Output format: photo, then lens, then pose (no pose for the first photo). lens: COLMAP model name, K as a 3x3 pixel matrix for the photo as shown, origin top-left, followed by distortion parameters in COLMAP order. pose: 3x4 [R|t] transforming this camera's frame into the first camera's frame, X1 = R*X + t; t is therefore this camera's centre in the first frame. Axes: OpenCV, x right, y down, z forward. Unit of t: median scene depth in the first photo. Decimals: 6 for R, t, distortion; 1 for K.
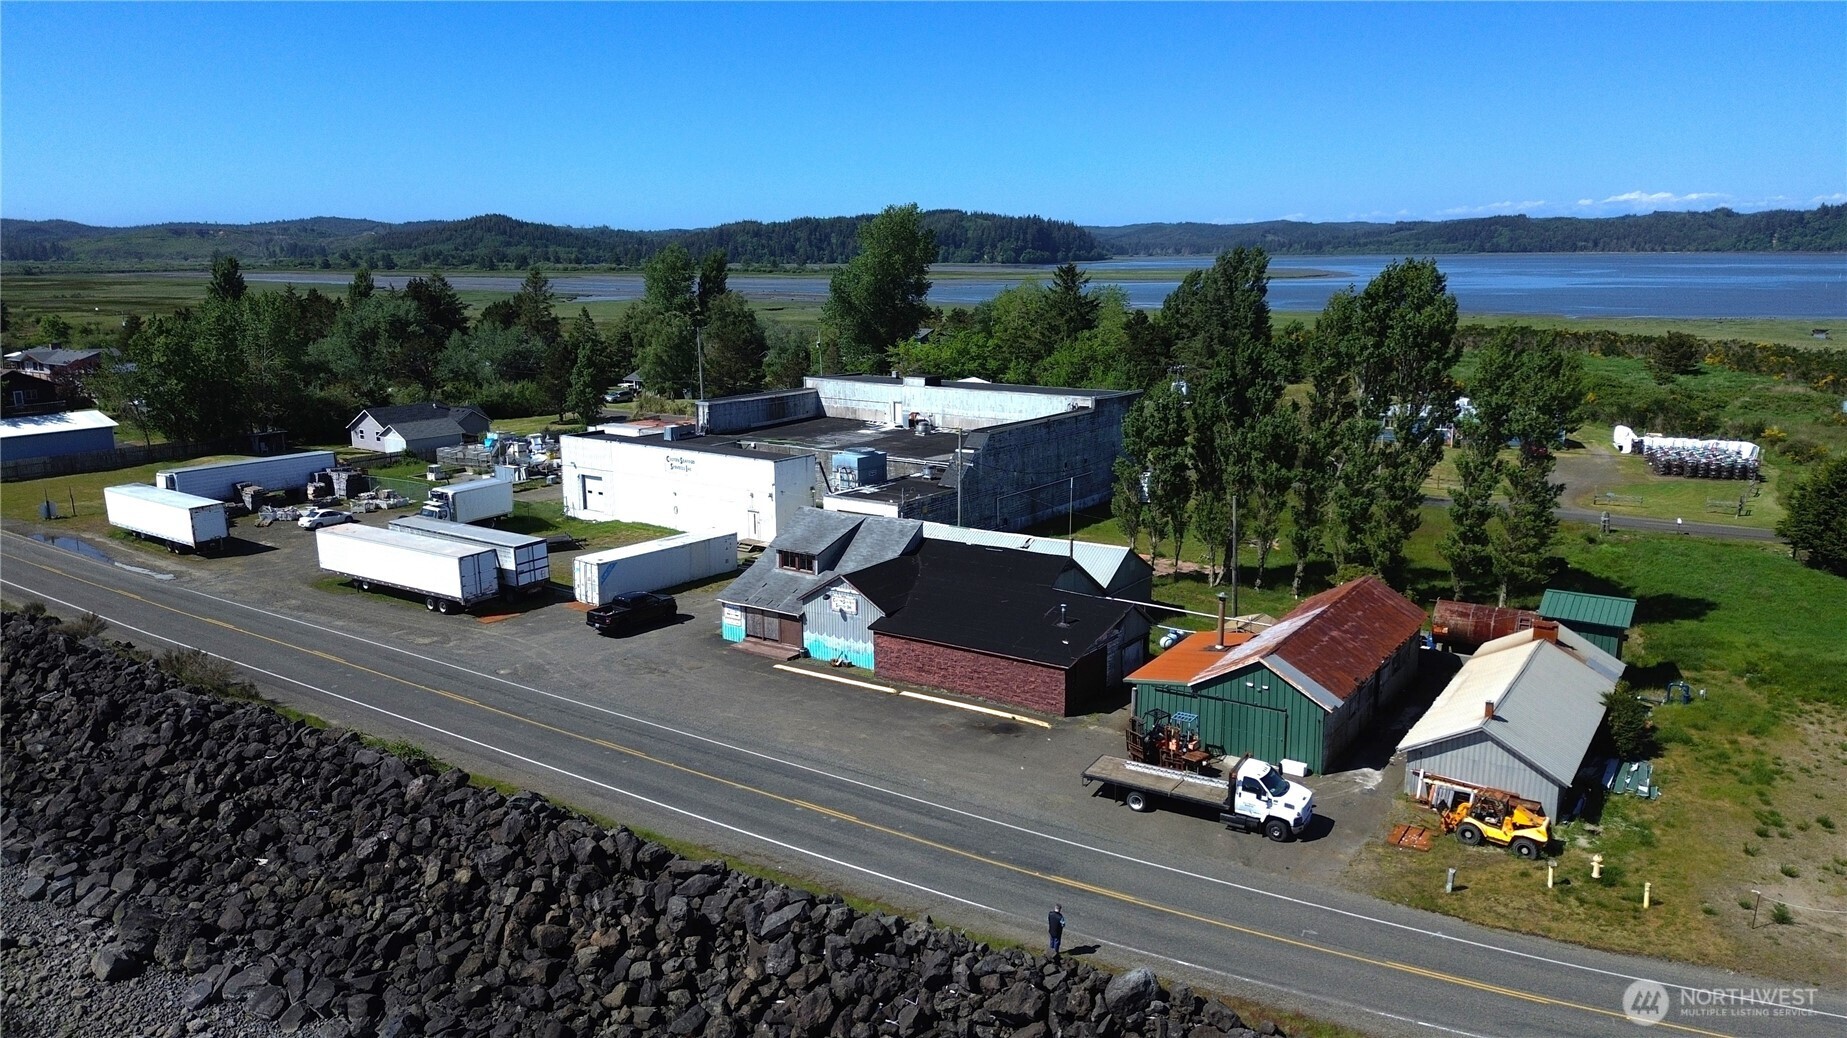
lens RADIAL K [[1303.2, 0, 920.6], [0, 1303.2, 506.9], [0, 0, 1]] dist [0.070039, -0.064004]
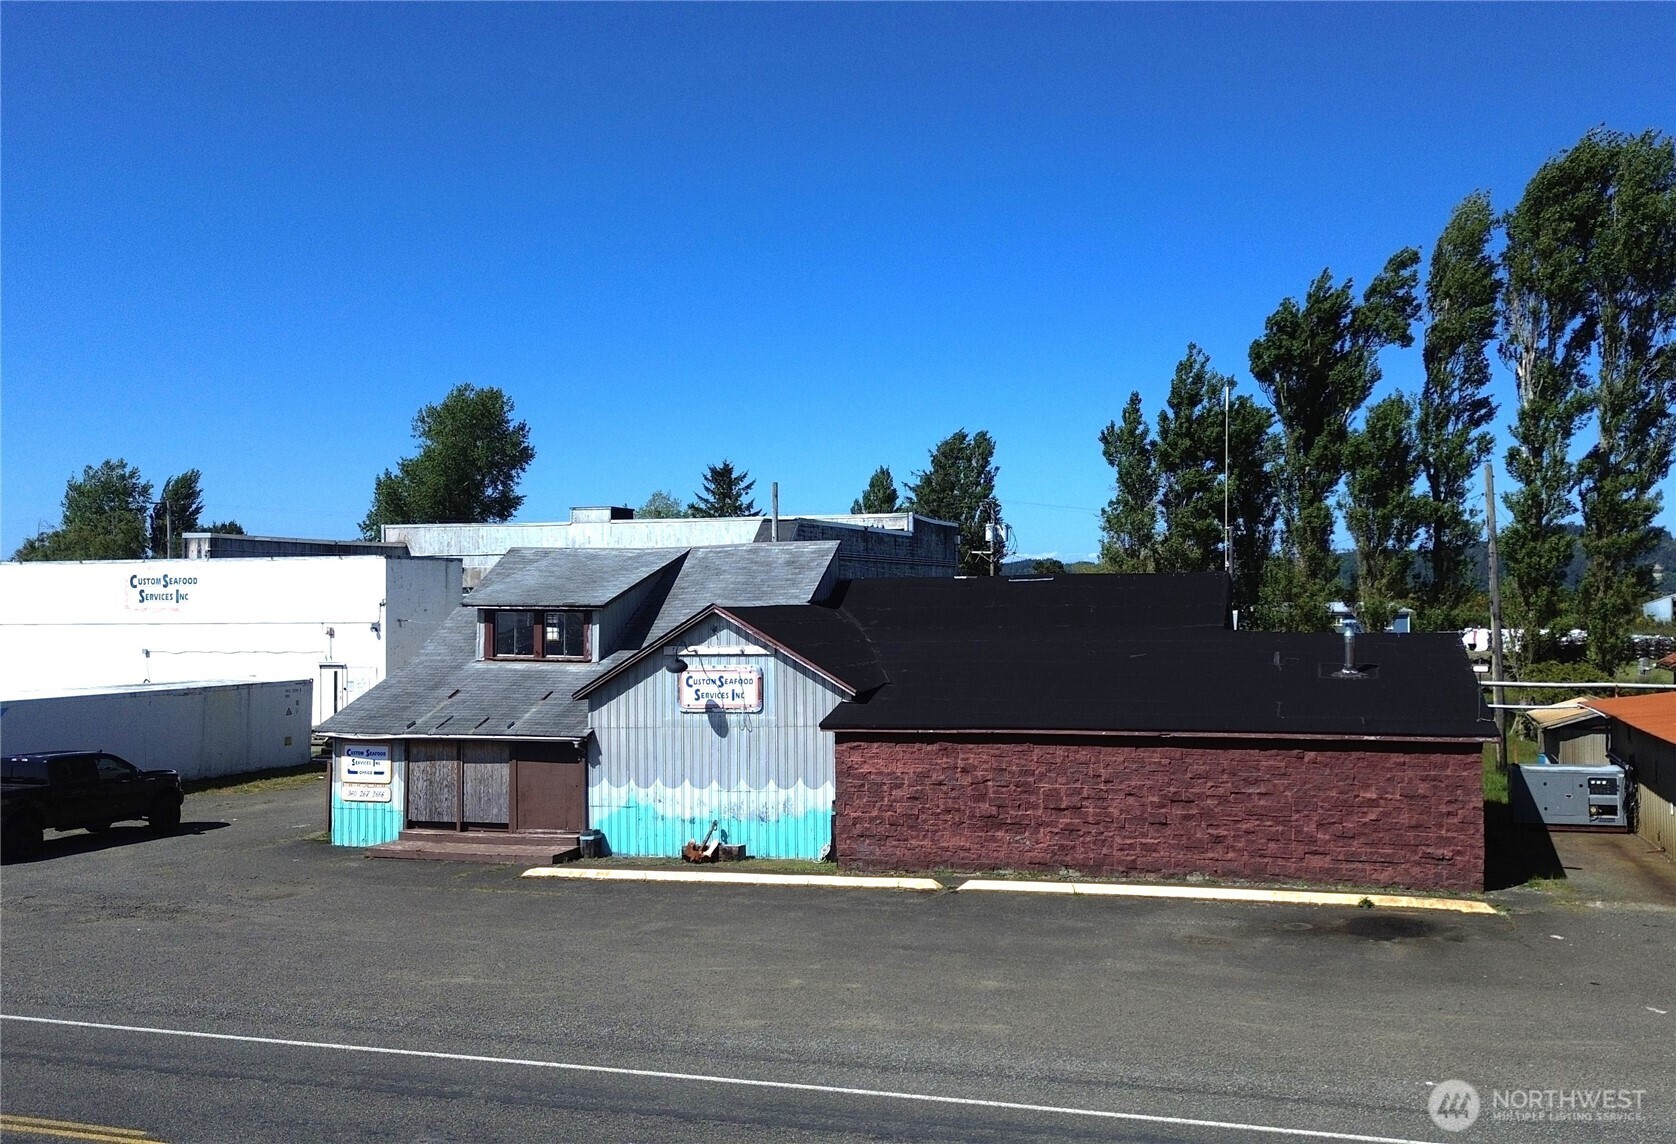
lens RADIAL K [[1435.2, 0, 922.3], [0, 1435.2, 555.5], [0, 0, 1]] dist [0.090080, -0.069873]
pose [[0.944582, 0.006525, 0.328210, -0.116625], [0.066002, 0.975611, -0.209350, 0.106514], [-0.321571, 0.219411, 0.921114, 0.496274]]
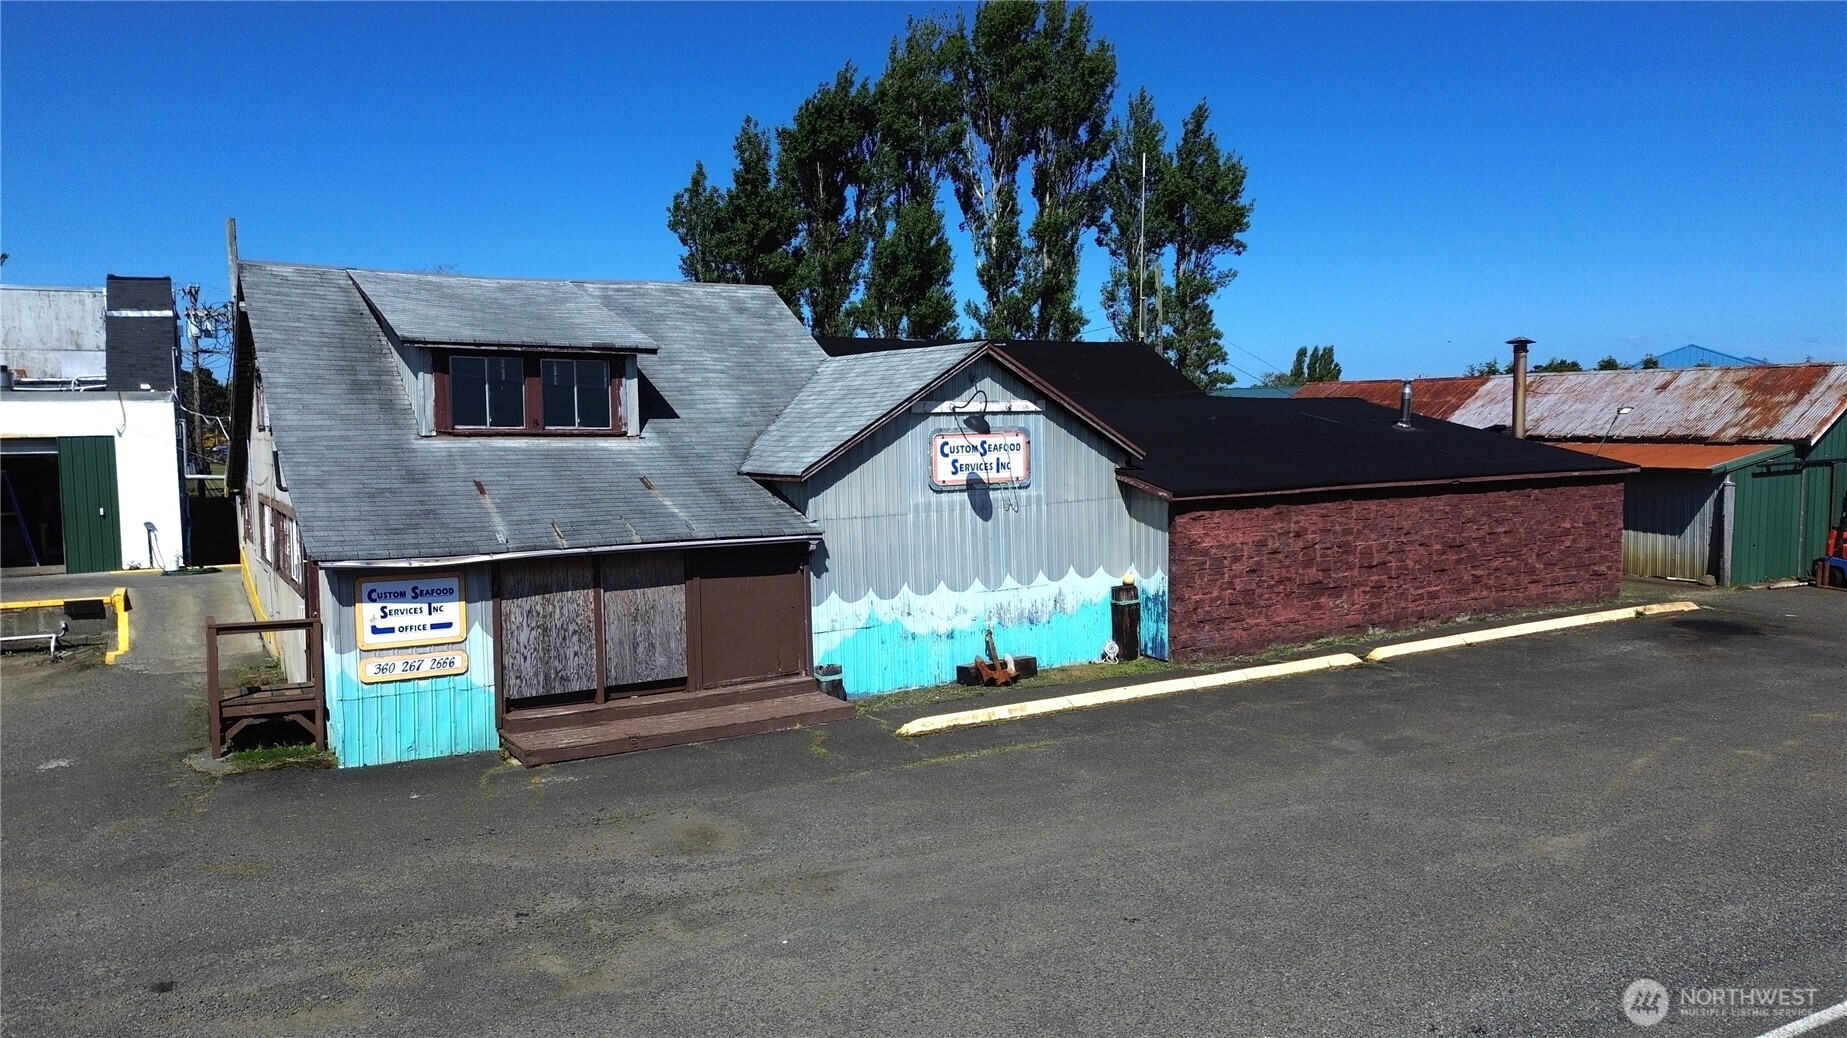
lens RADIAL K [[1303.2, 0, 926.5], [0, 1303.2, 511.8], [0, 0, 1]] dist [0.070039, -0.064004]
pose [[0.418593, -0.065381, 0.905817, -0.265836], [0.181183, 0.983367, -0.012749, 0.073101], [-0.889917, 0.169456, 0.423477, 0.747269]]
